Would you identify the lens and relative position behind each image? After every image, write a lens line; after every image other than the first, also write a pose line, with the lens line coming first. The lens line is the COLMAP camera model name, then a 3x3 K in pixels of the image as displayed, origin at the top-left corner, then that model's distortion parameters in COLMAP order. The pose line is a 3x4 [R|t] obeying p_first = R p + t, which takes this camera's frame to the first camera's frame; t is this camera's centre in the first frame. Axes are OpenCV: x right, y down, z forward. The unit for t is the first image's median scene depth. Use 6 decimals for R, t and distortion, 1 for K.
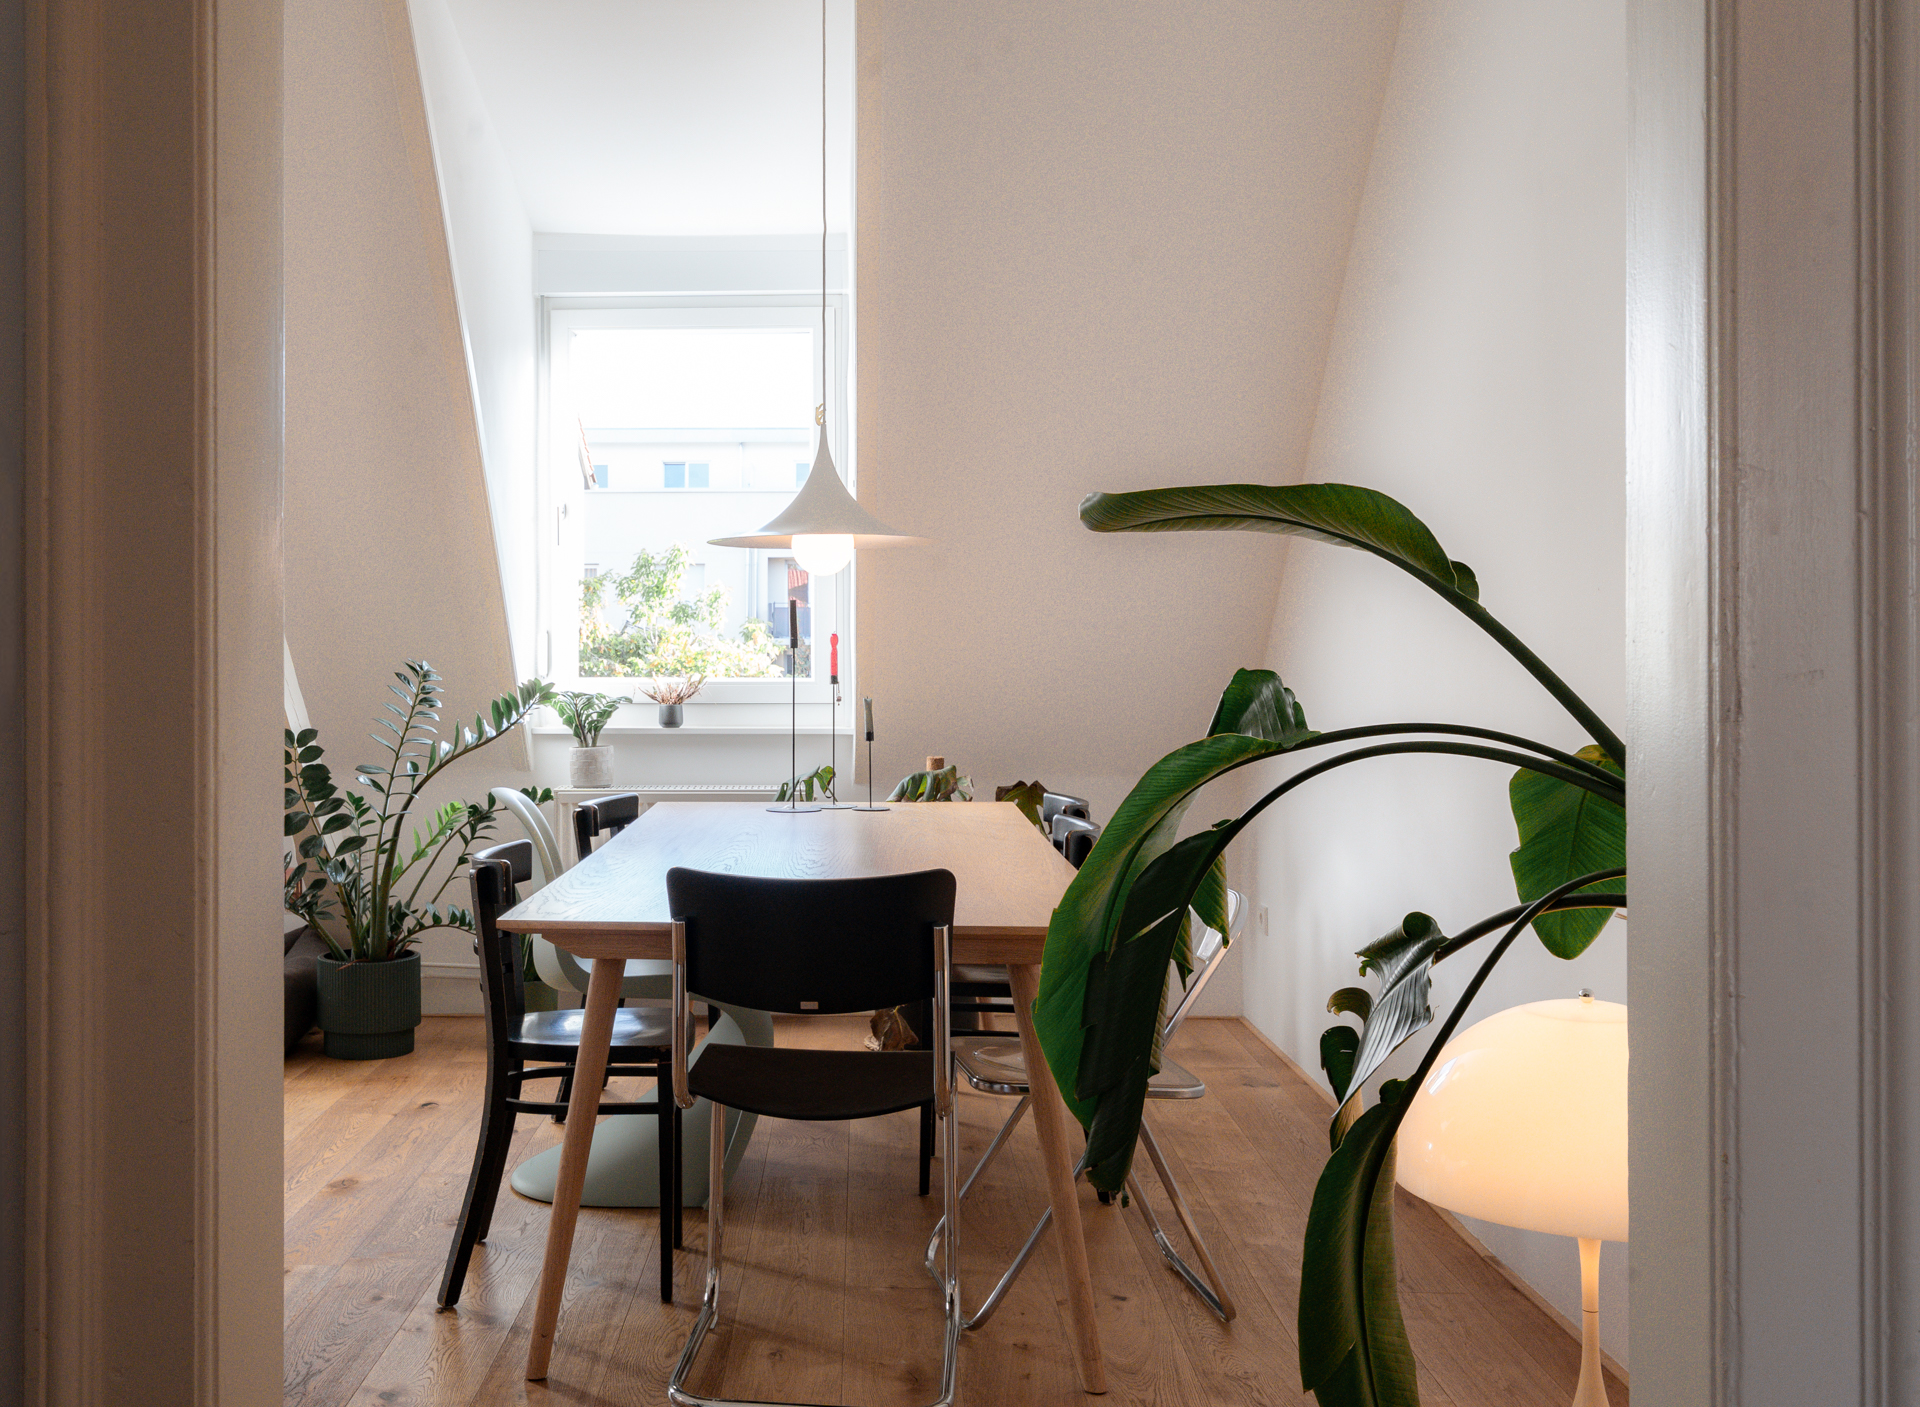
lens RADIAL K [[1764.3, 0, 959.4], [0, 1764.3, 695.7], [0, 0, 1]] dist [0.003553, 0.000000]
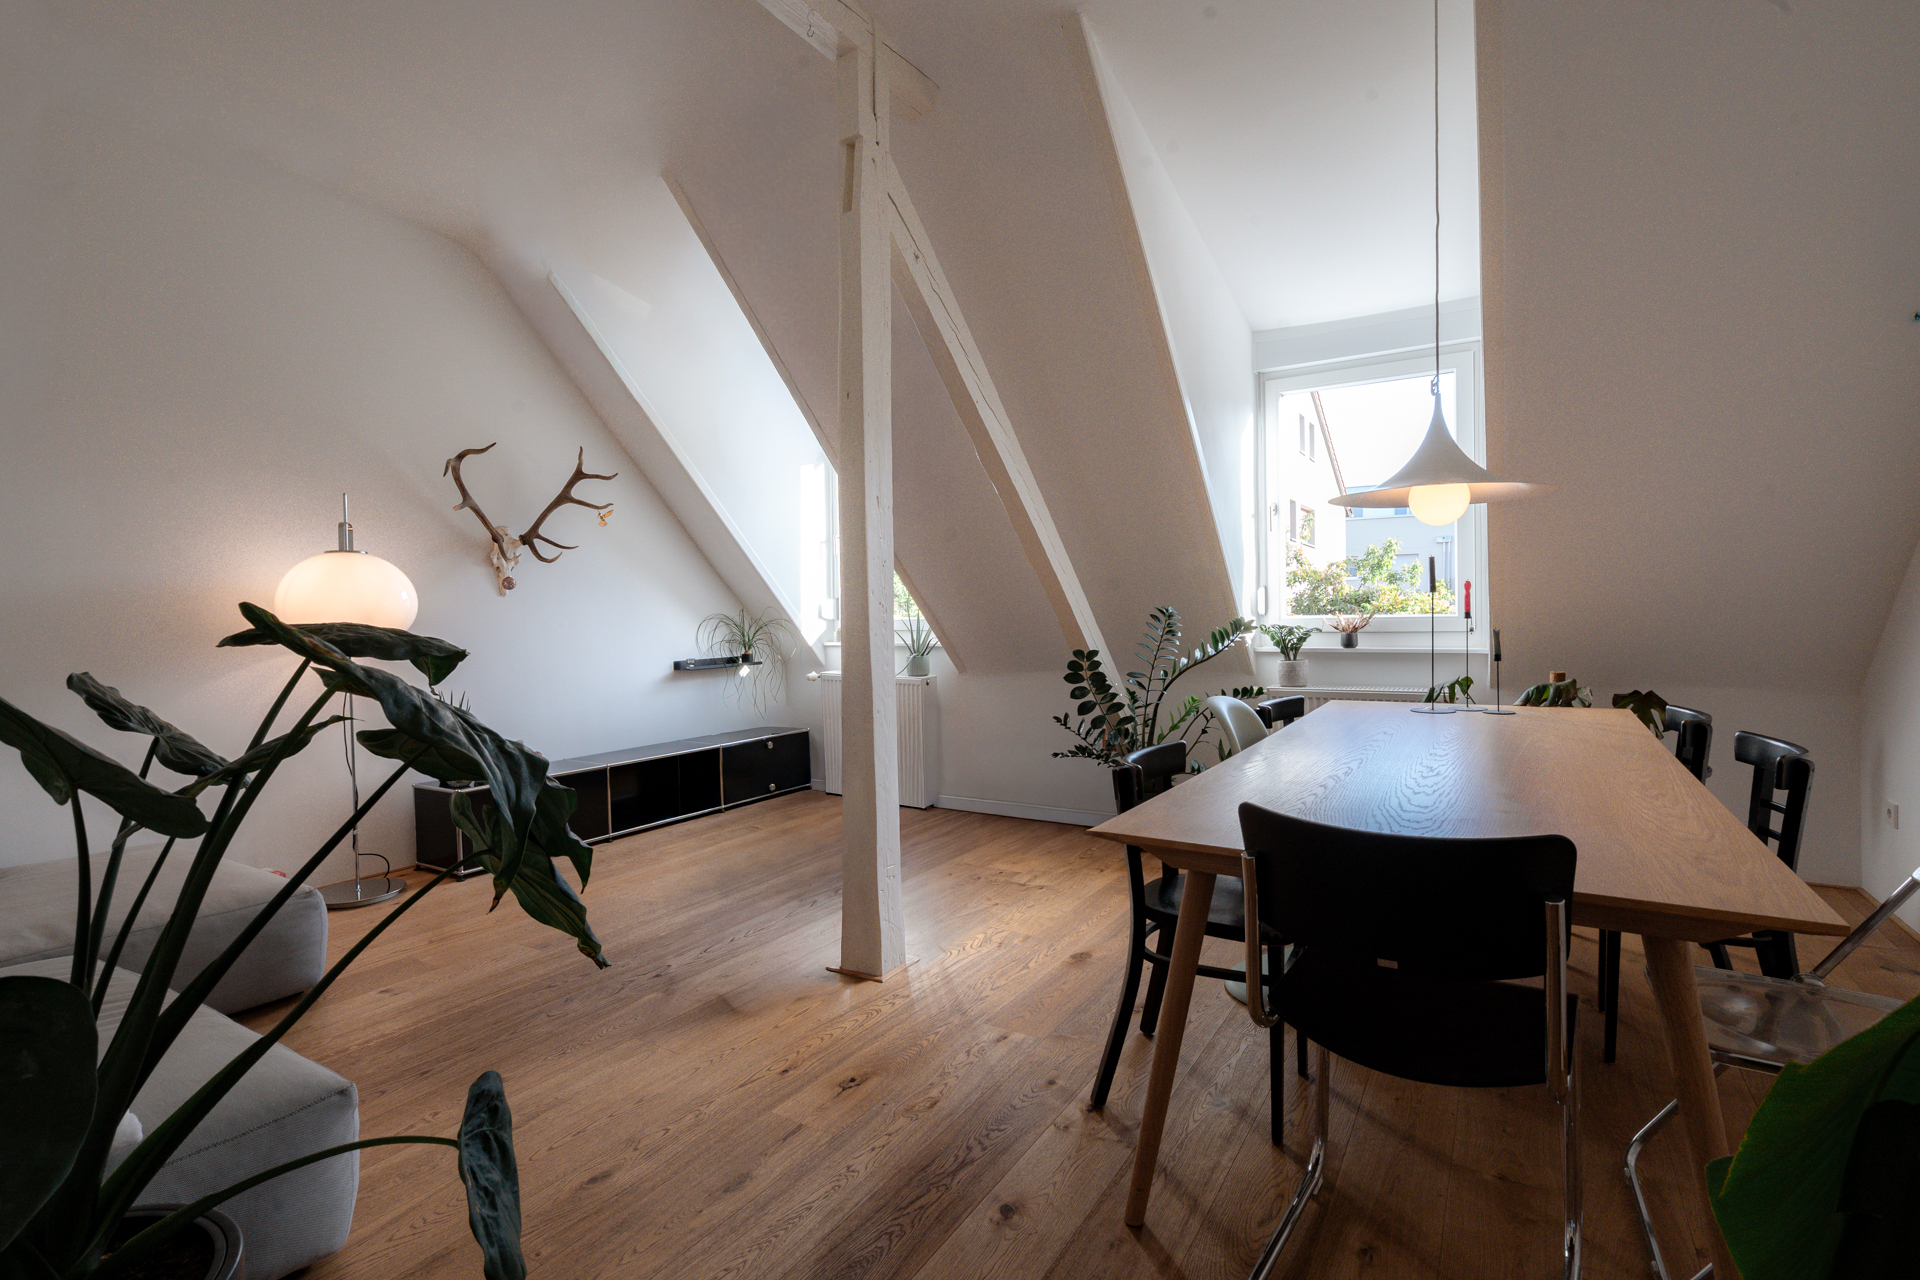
lens RADIAL K [[887.8, 0, 967.9], [0, 887.8, 645.0], [0, 0, 1]] dist [-0.009654, 0.002986]
pose [[0.822811, 0.004991, -0.568293, -0.000666], [0.007698, 0.999772, 0.019926, -0.002474], [0.568262, -0.020771, 0.822585, 0.227424]]
